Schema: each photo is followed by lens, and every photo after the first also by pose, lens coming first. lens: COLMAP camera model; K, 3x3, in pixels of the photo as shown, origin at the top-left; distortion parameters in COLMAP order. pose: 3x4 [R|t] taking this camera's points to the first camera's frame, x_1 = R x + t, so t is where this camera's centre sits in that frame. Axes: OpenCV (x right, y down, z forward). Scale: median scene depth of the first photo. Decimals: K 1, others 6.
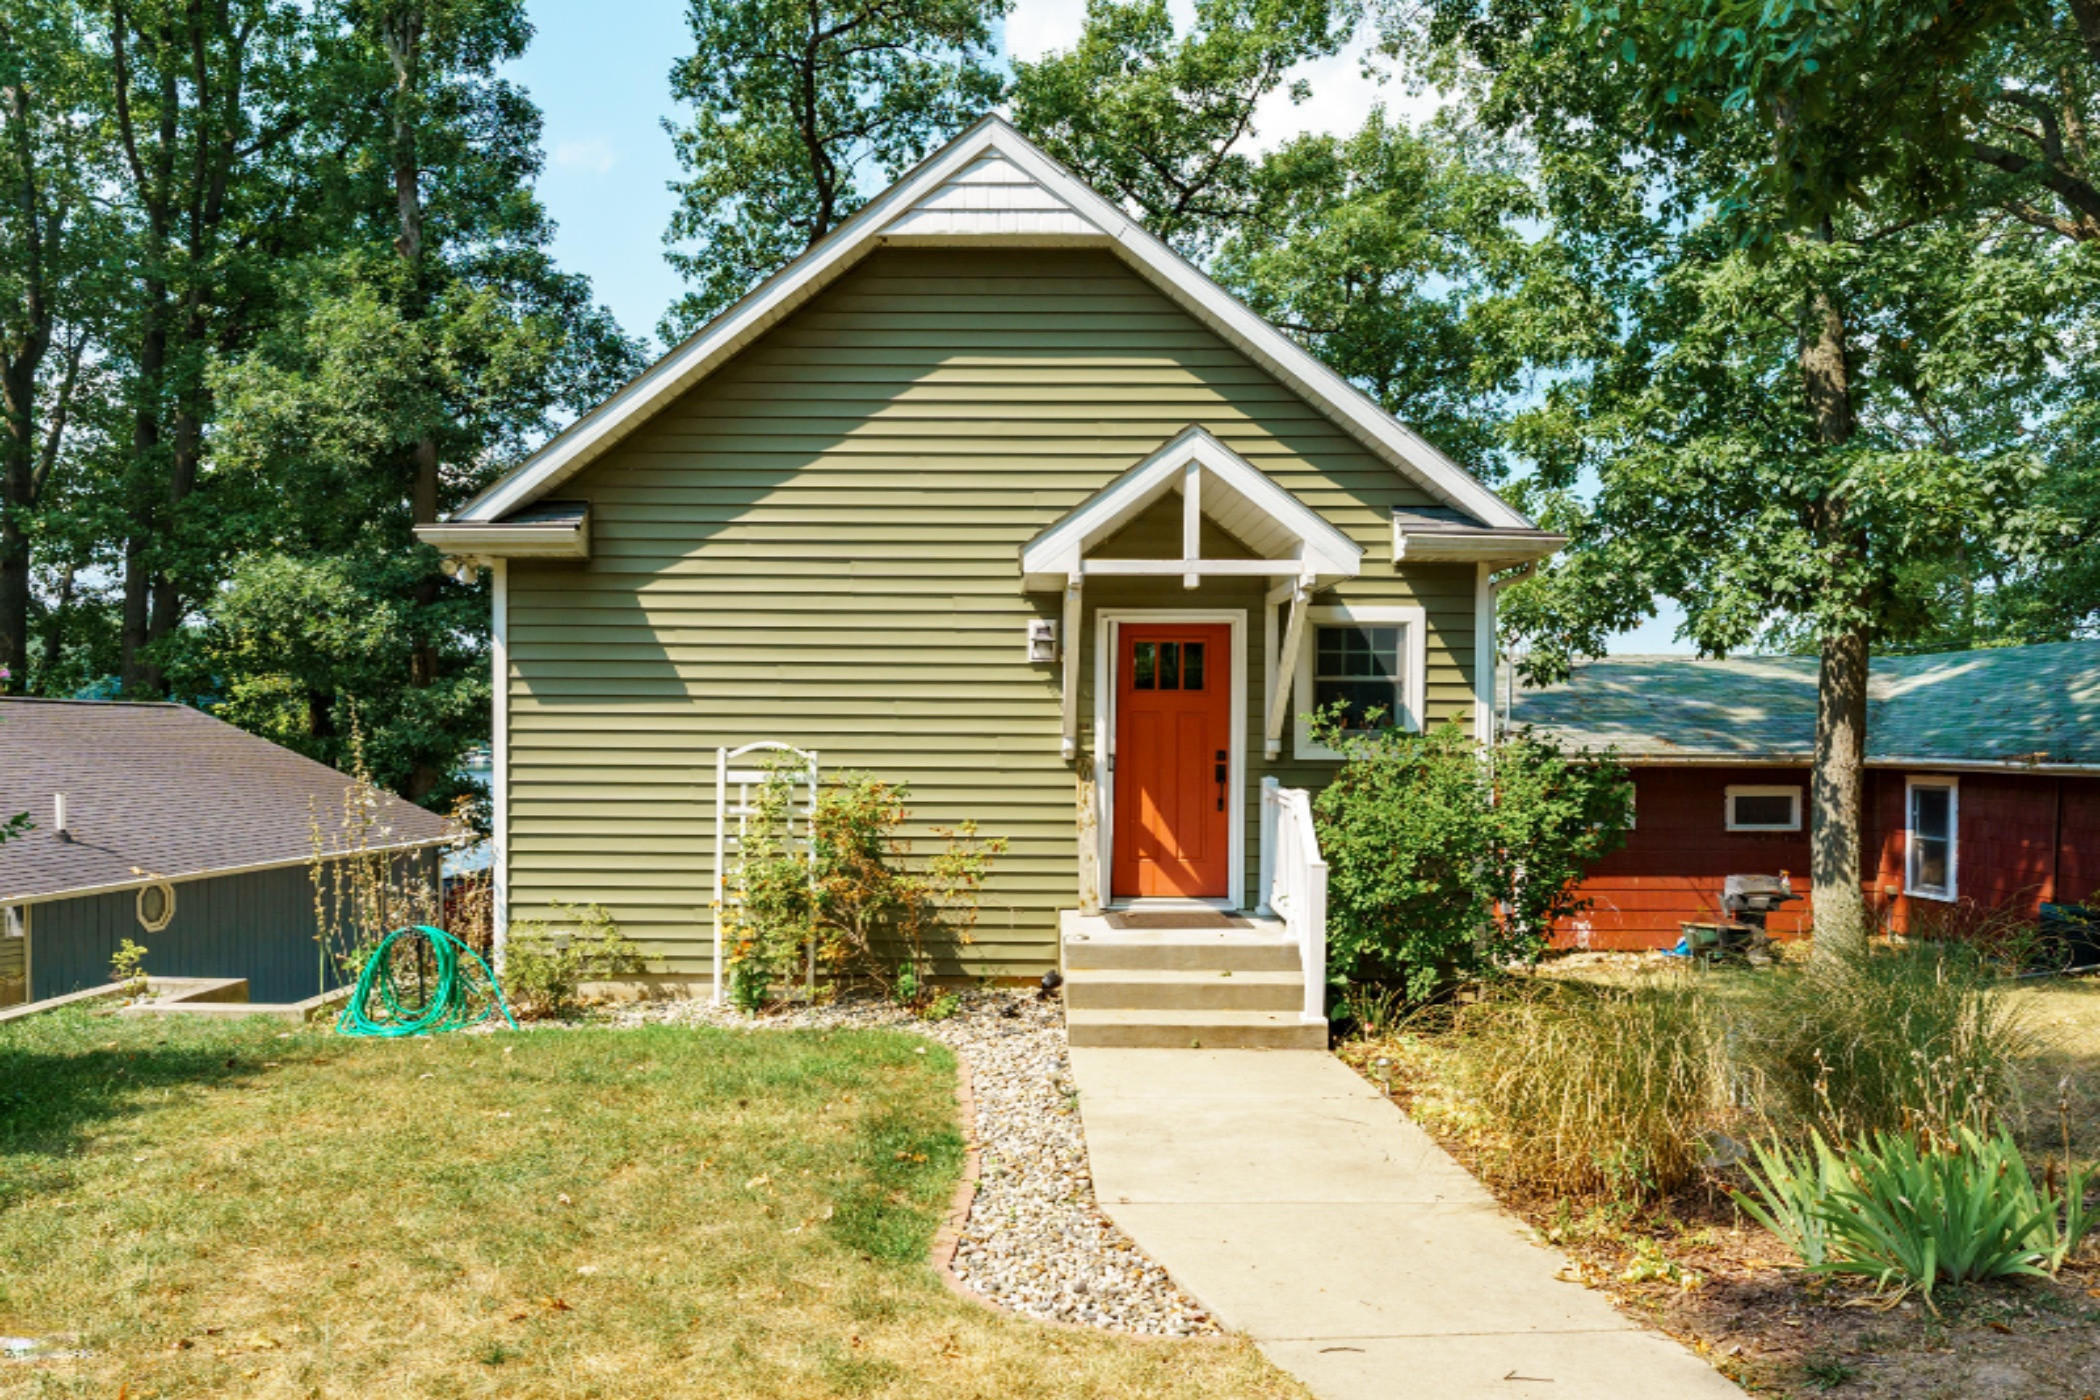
lens RADIAL K [[1639.1, 0, 1088.0], [0, 1639.1, 765.9], [0, 0, 1]] dist [-0.003849, 0.001370]
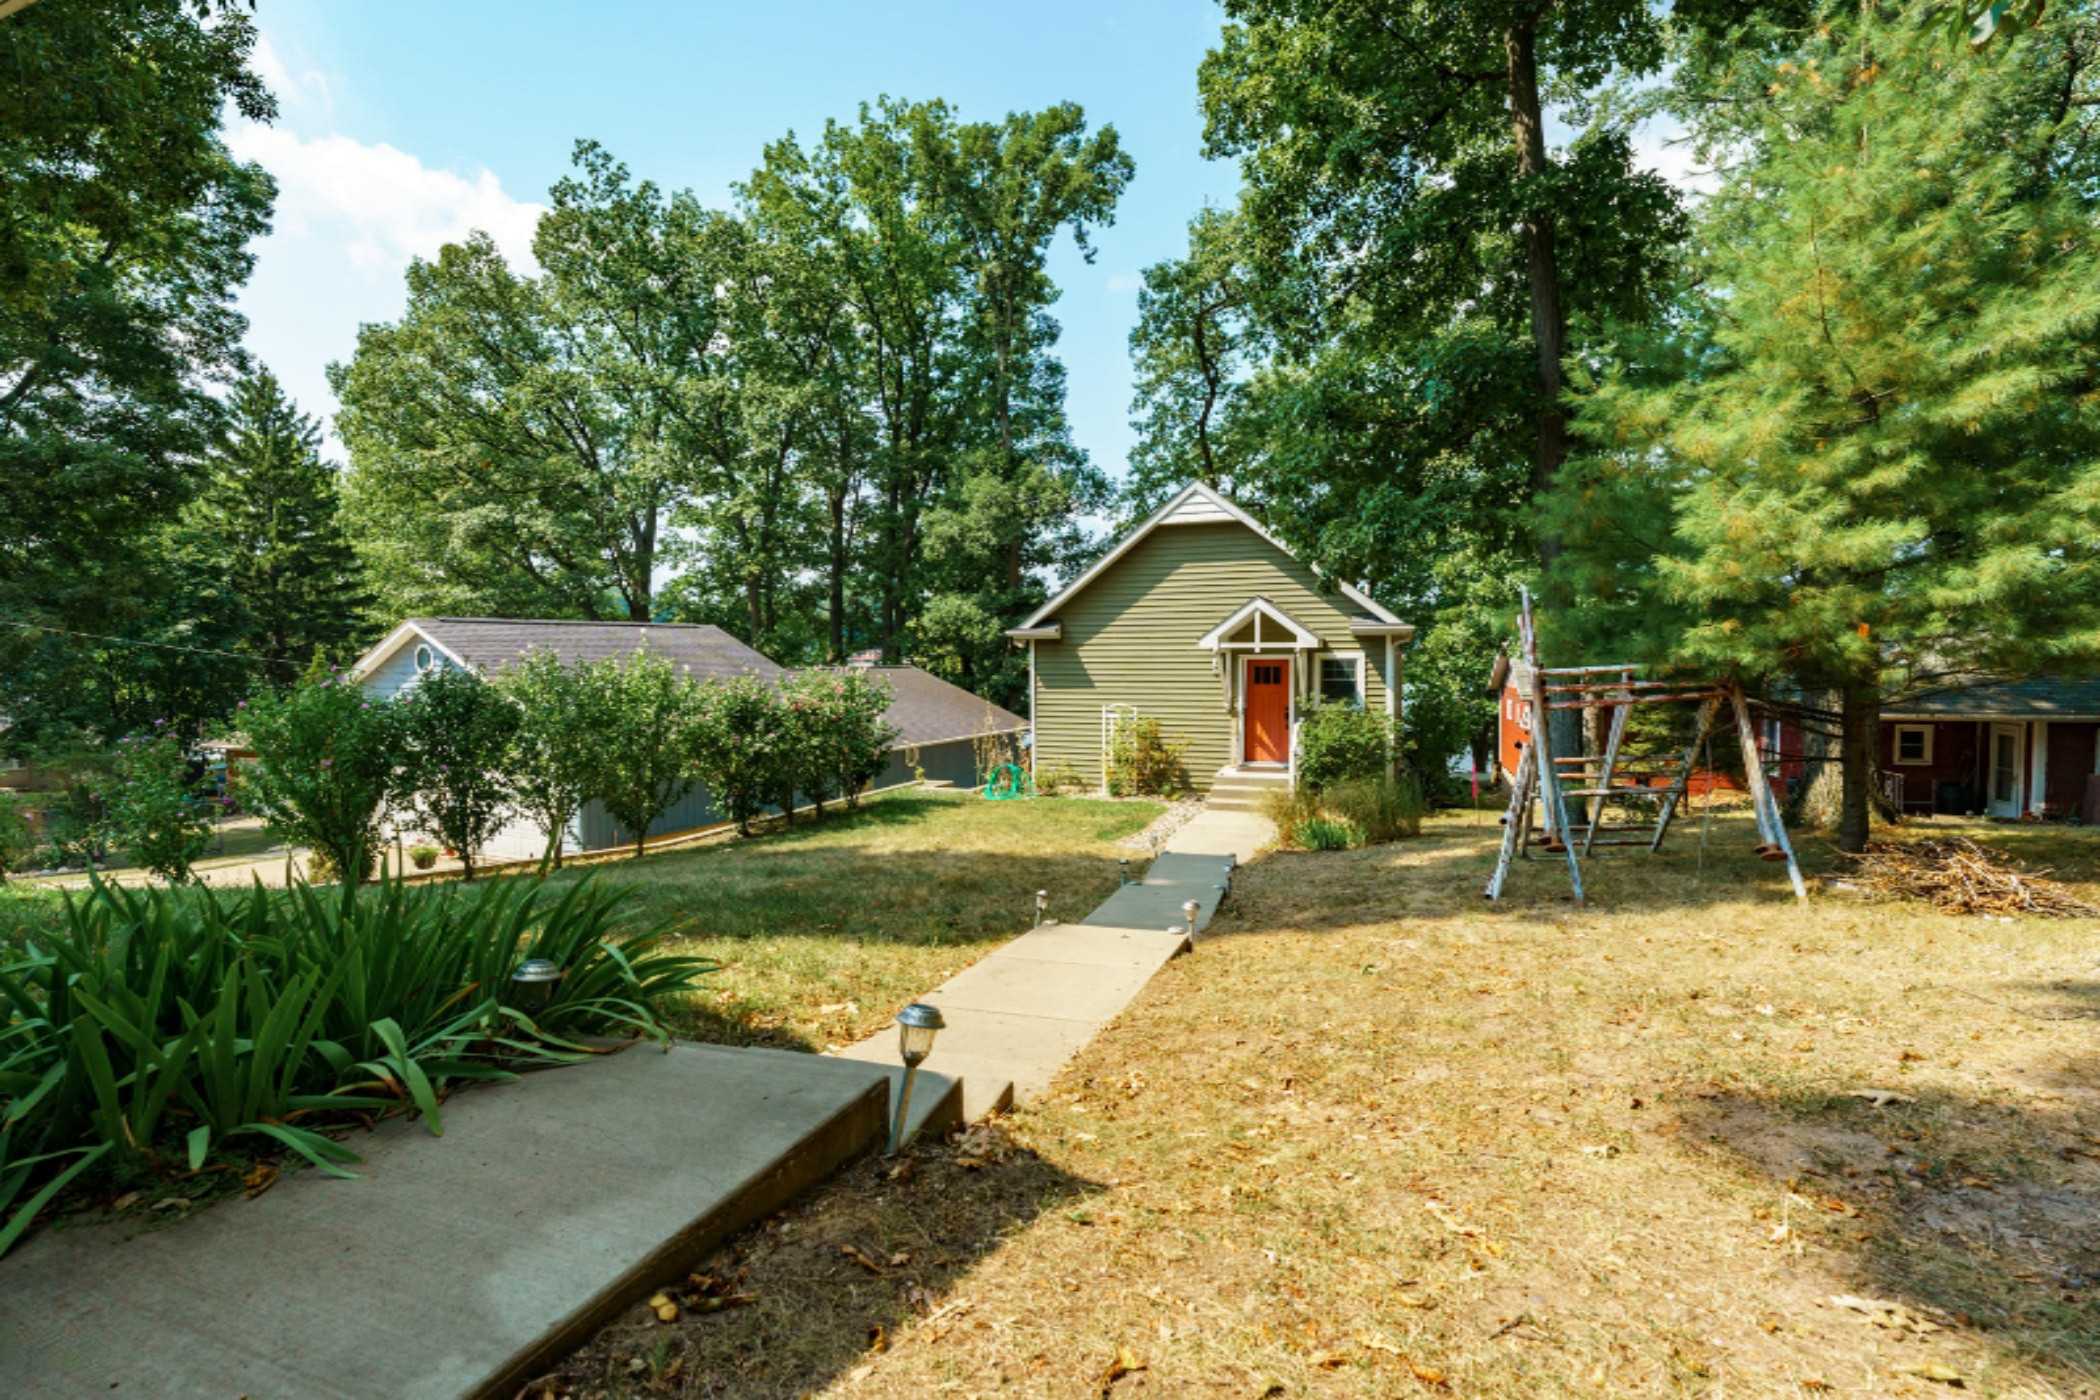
lens RADIAL K [[1128.6, 0, 1050.0], [0, 1128.6, 700.0], [0, 0, 1]] dist [-0.000021, -0.000200]
pose [[0.936895, 0.007026, -0.349539, 0.365245], [0.002488, 0.999639, 0.026760, -0.070997], [0.349601, -0.025941, 0.936539, -0.855214]]
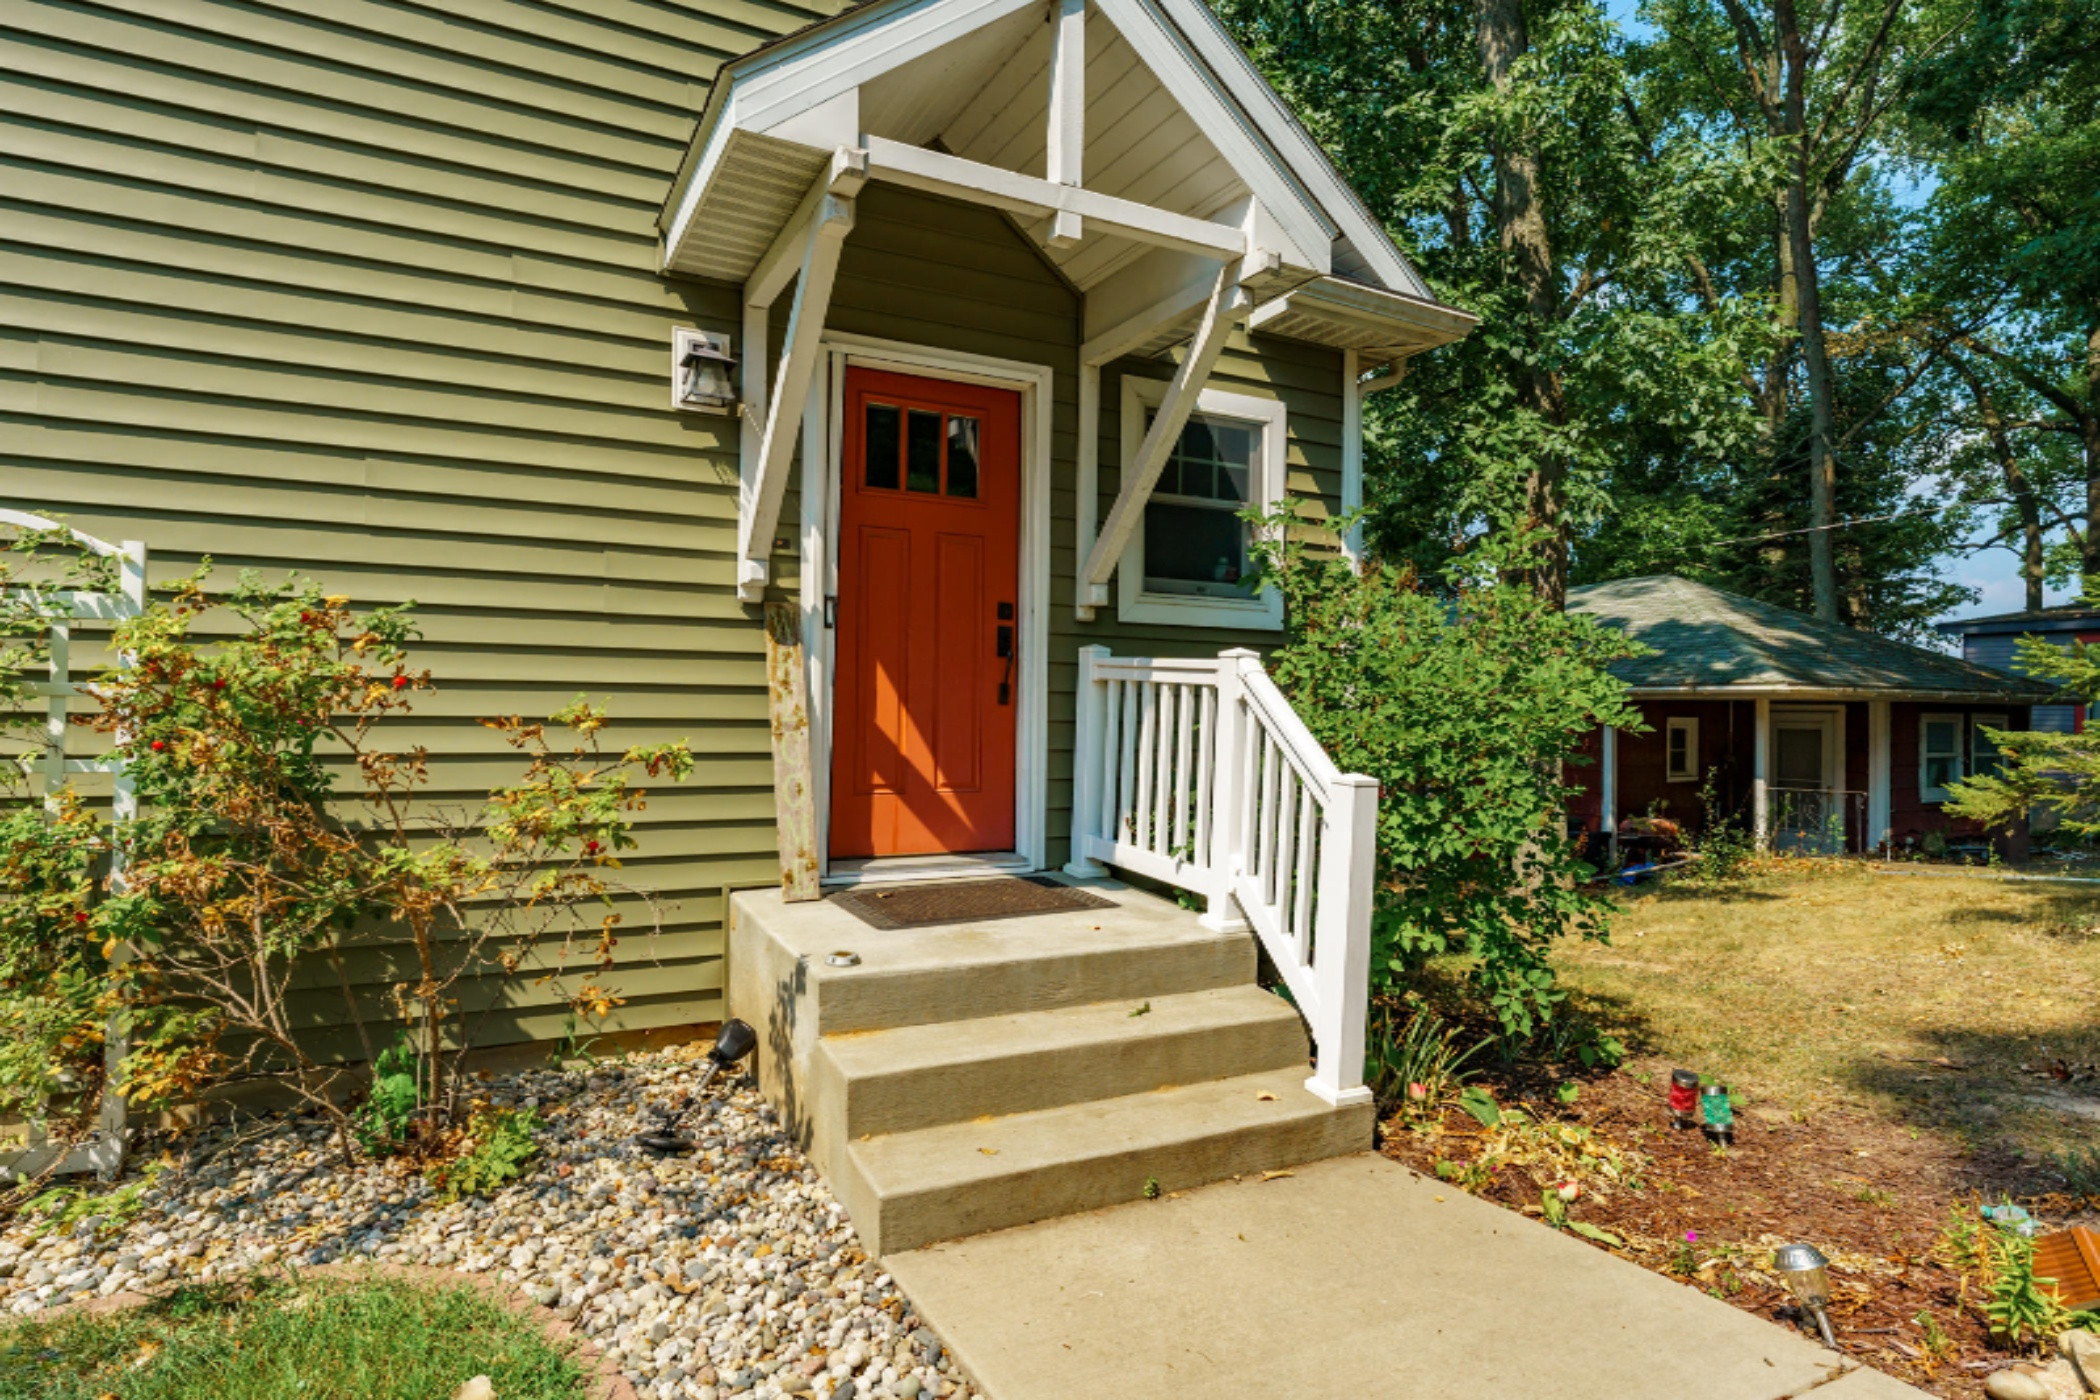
lens RADIAL K [[1128.6, 0, 1050.0], [0, 1128.6, 700.0], [0, 0, 1]] dist [-0.000021, -0.000200]
pose [[0.897277, 0.007860, 0.441398, -0.085022], [0.006823, 0.999475, -0.031667, 0.039039], [-0.441415, 0.031426, 0.896753, 0.634647]]
